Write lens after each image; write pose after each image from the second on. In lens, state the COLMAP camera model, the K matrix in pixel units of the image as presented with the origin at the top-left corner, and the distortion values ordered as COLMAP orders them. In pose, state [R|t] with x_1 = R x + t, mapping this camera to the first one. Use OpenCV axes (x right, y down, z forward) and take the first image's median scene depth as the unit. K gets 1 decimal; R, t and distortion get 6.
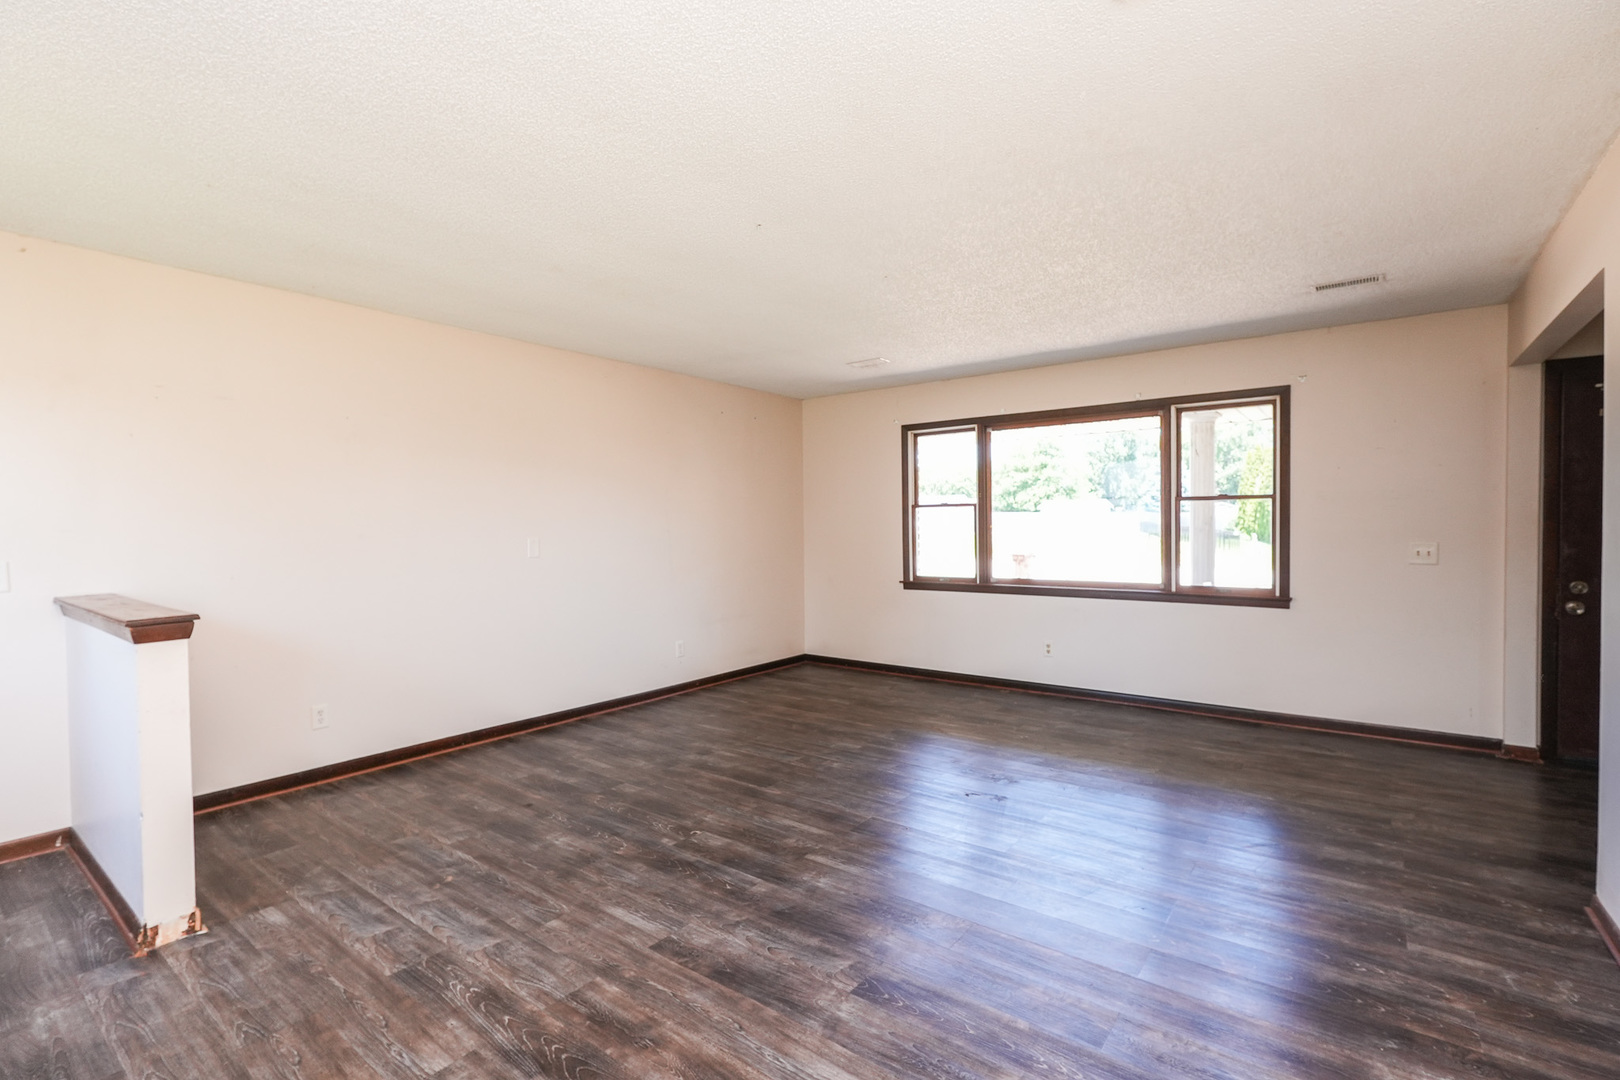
lens RADIAL K [[739.7, 0, 807.6], [0, 739.7, 536.7], [0, 0, 1]] dist [-0.007074, 0.001120]
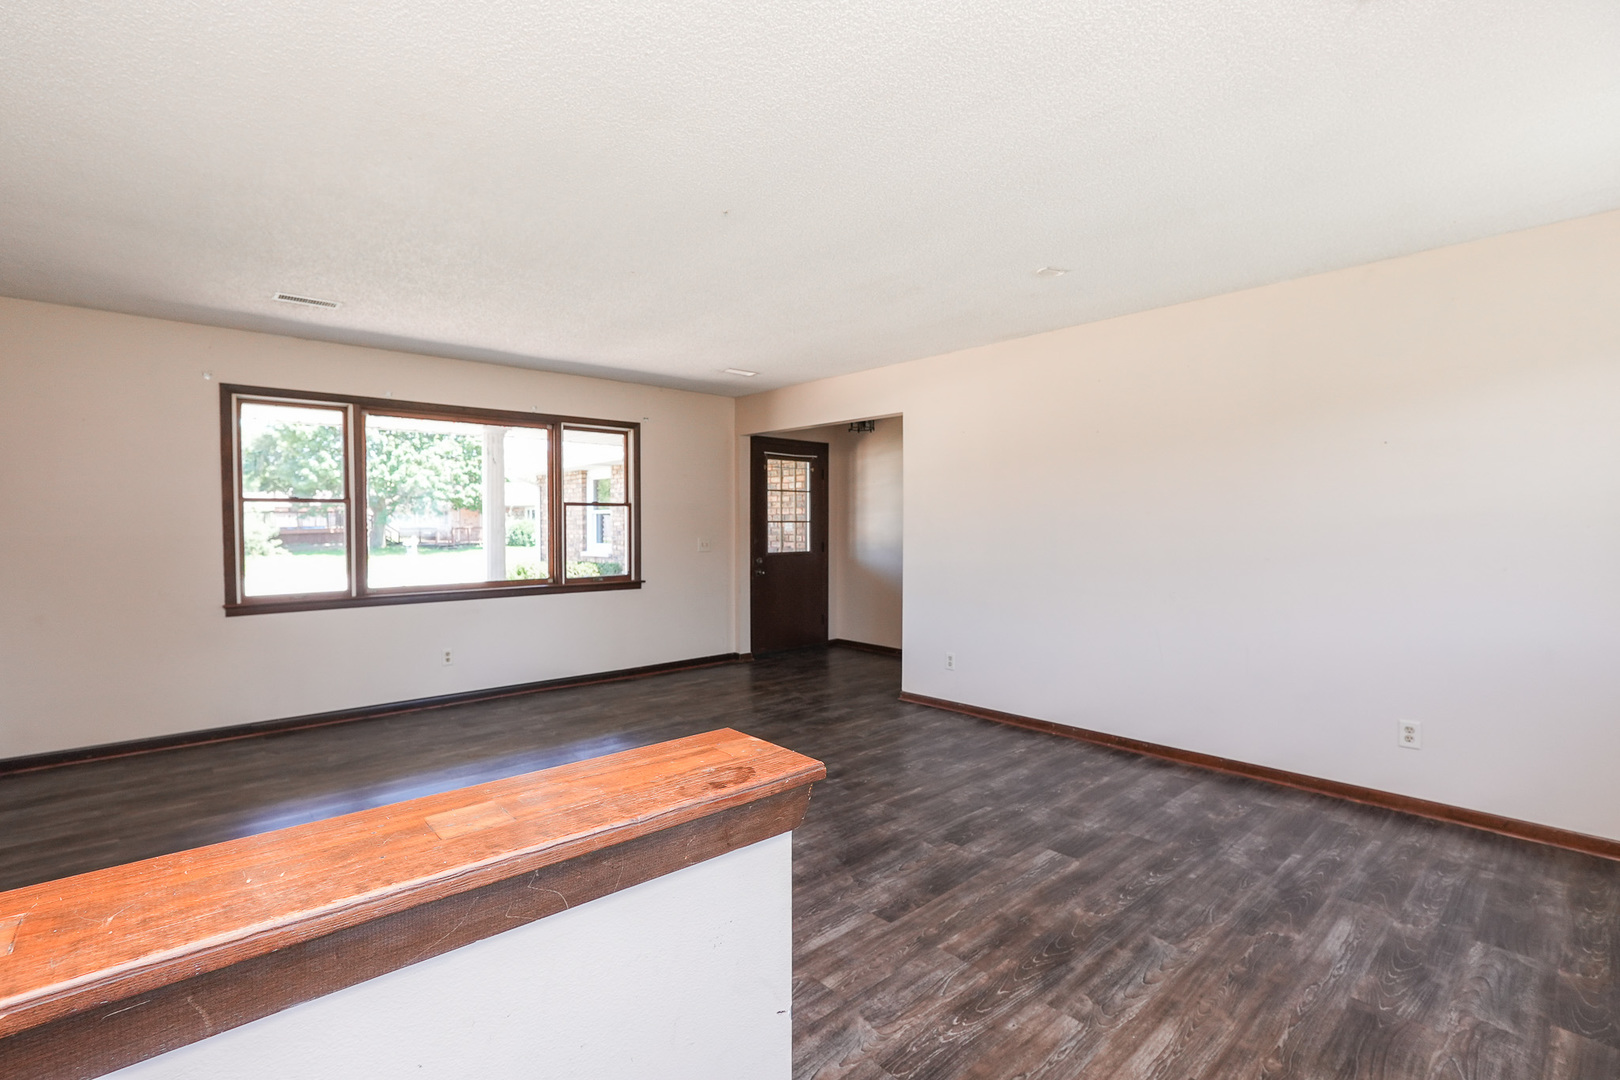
lens RADIAL K [[739.7, 0, 809.1], [0, 739.7, 536.1], [0, 0, 1]] dist [-0.007074, 0.001120]
pose [[0.182852, -0.008783, 0.983101, -0.618905], [0.016884, 0.999841, 0.005792, -0.000827], [-0.982995, 0.015540, 0.182971, 0.446449]]
